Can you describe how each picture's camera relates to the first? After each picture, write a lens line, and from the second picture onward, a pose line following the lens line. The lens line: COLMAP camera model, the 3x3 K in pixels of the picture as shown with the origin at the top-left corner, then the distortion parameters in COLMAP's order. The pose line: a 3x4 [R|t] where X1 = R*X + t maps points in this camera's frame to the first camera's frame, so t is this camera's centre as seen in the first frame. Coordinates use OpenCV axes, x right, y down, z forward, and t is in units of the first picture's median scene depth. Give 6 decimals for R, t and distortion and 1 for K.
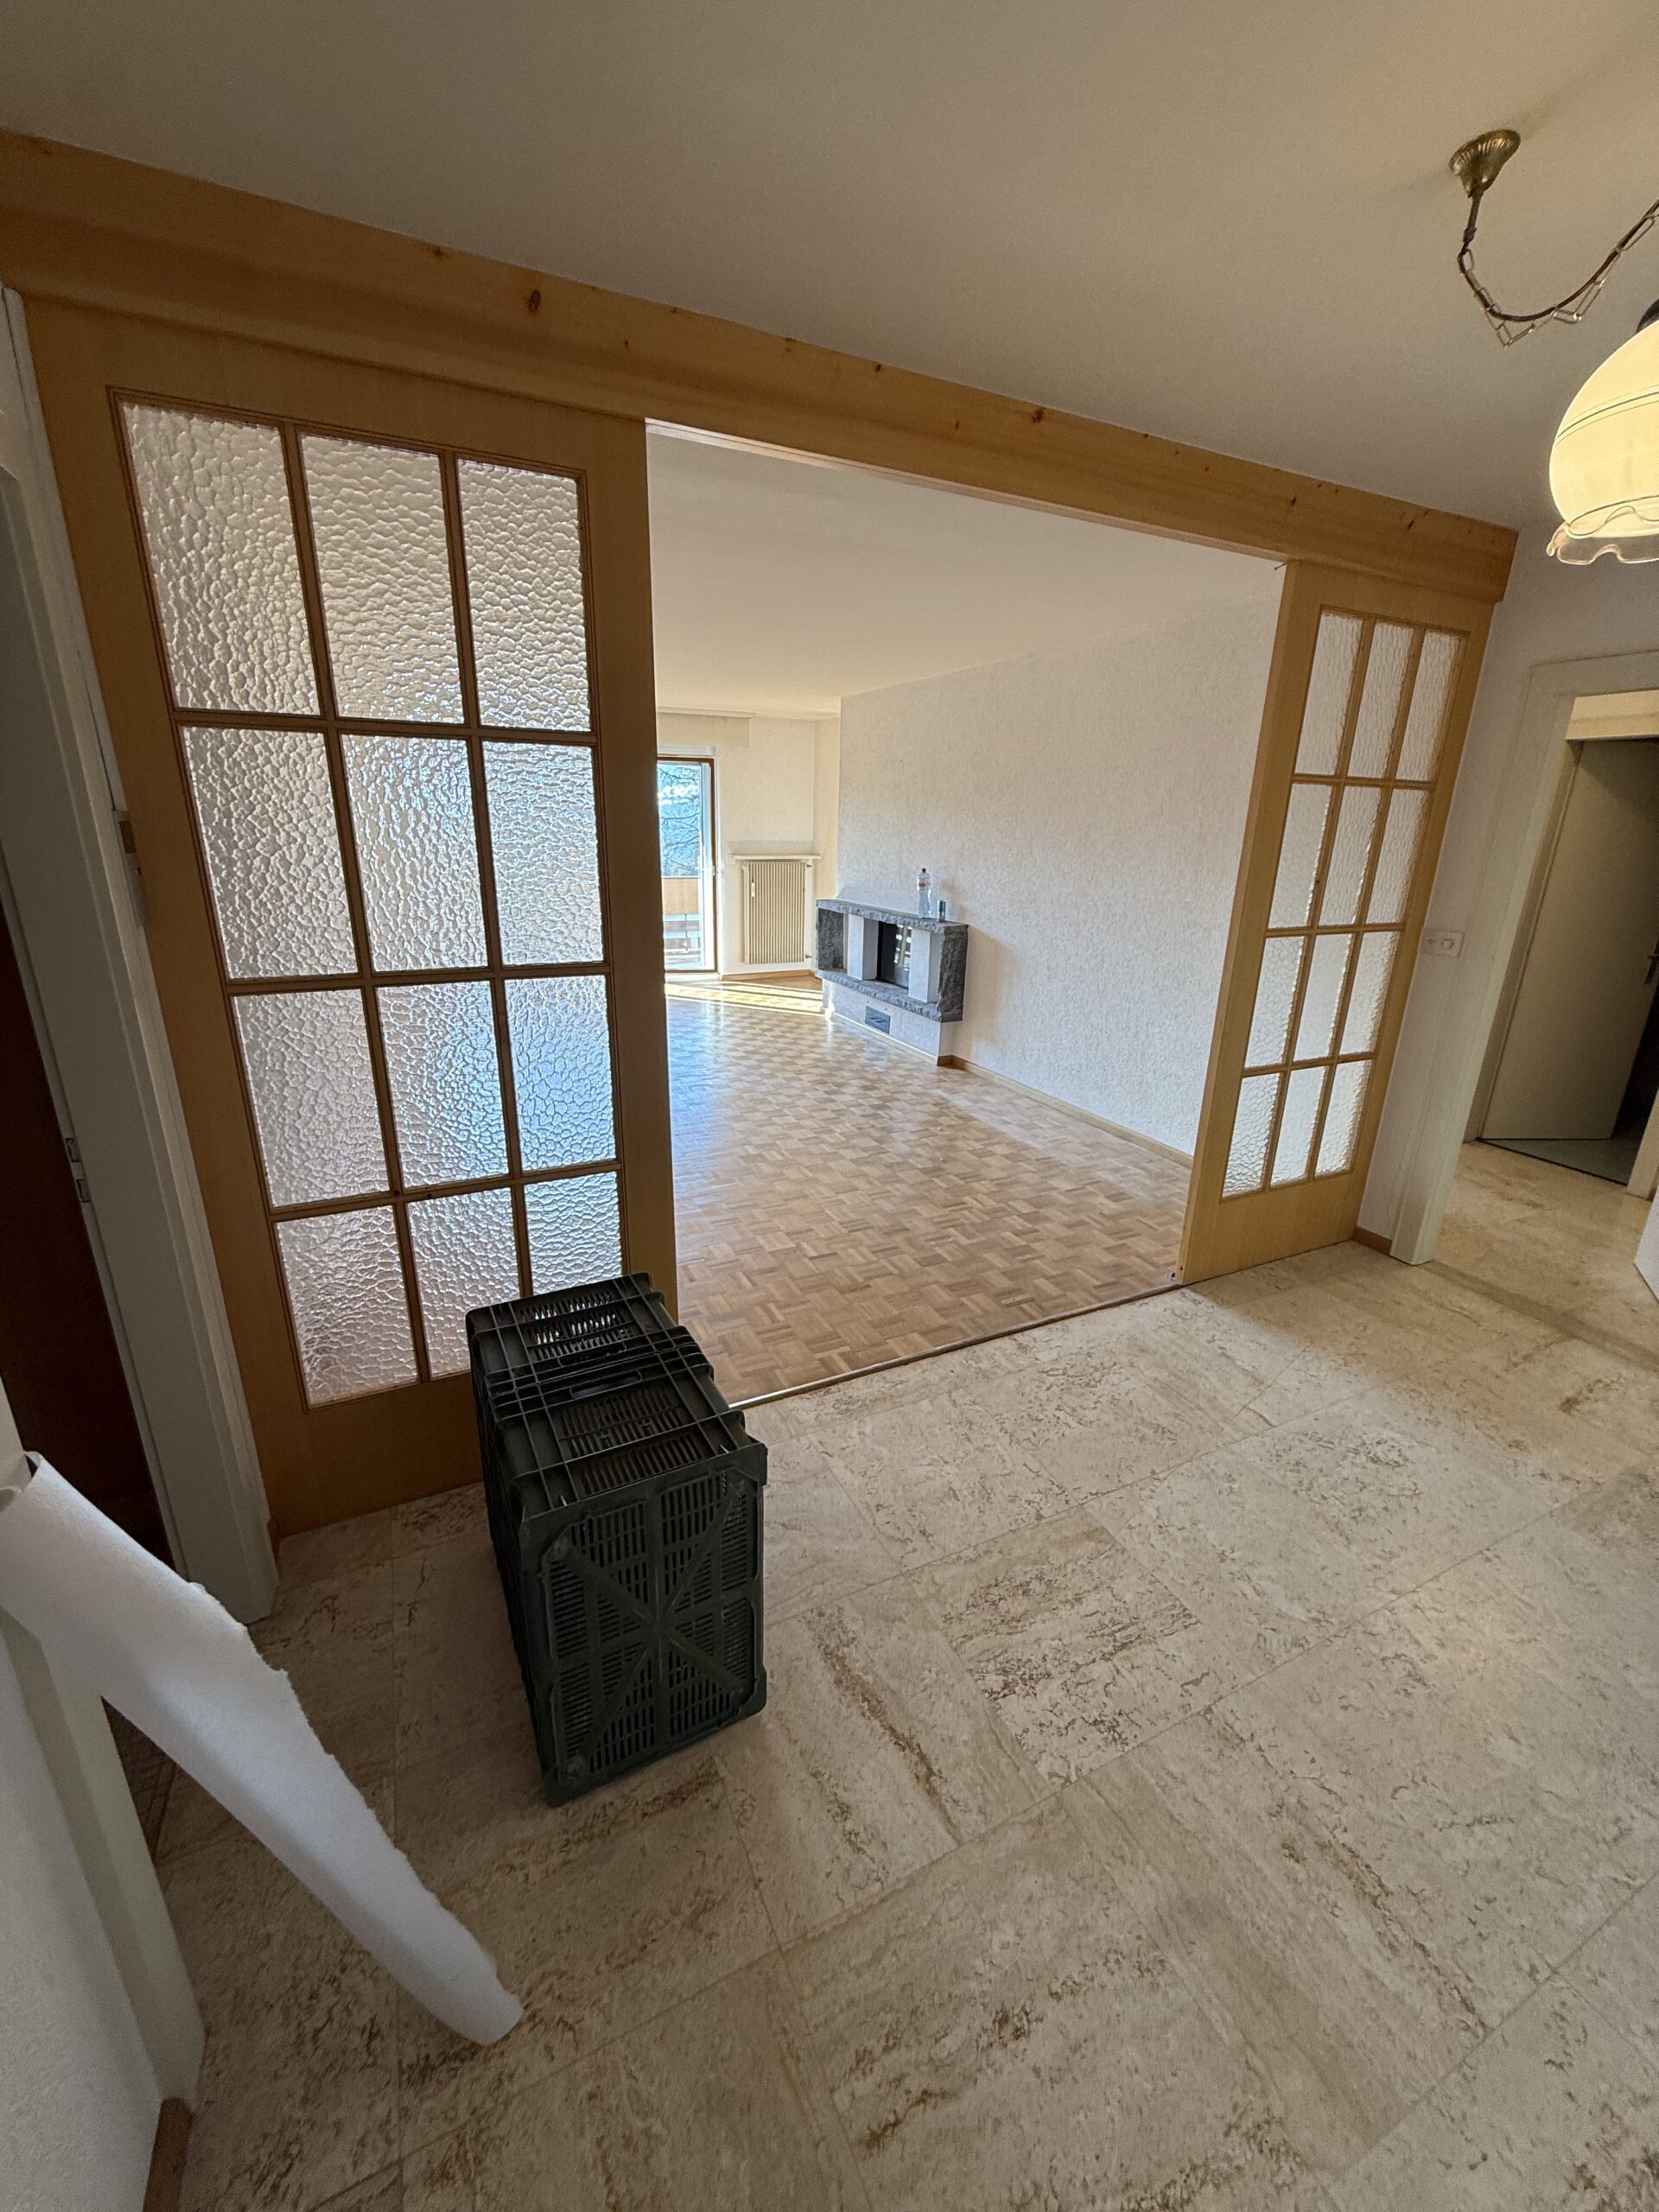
lens RADIAL K [[882.4, 0, 824.6], [0, 882.4, 1098.8], [0, 0, 1]] dist [-0.002028, 0.000042]
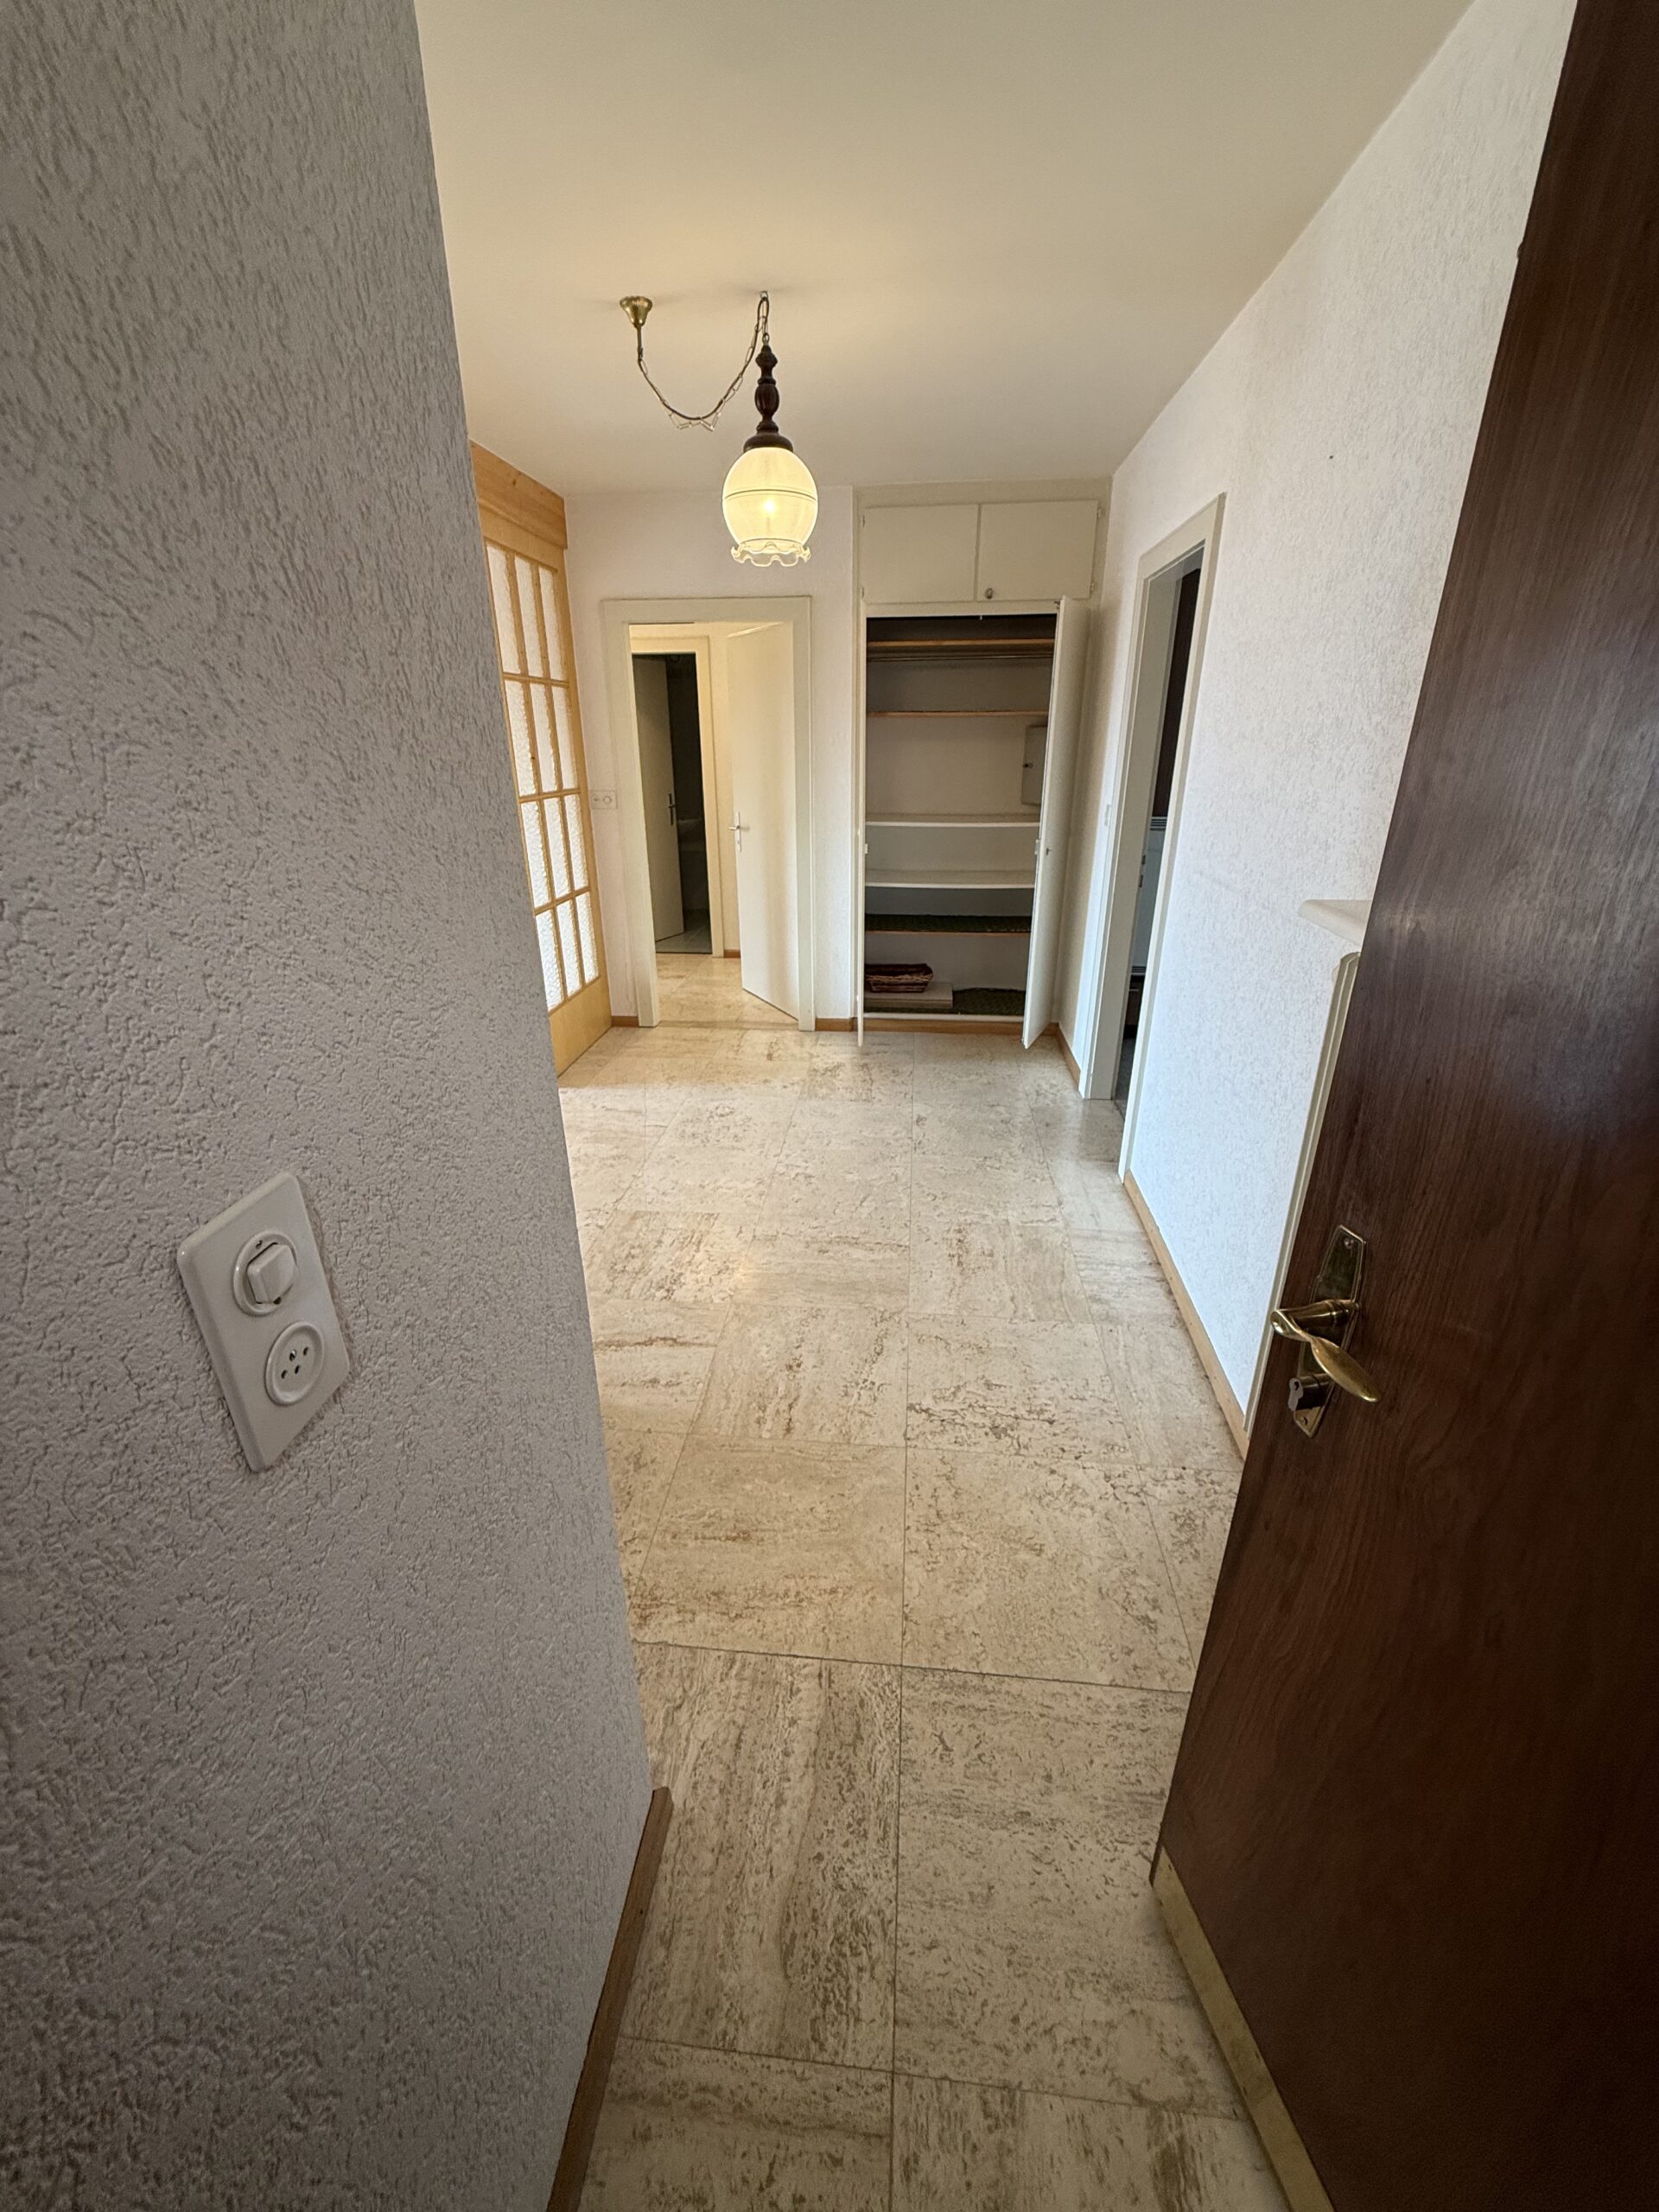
lens RADIAL K [[882.4, 0, 829.2], [0, 882.4, 1109.2], [0, 0, 1]] dist [-0.002028, 0.000042]
pose [[0.514652, -0.356011, 0.779993, -0.632687], [0.275053, 0.930192, 0.243081, 0.066296], [-0.812083, 0.089437, 0.576647, -0.120024]]
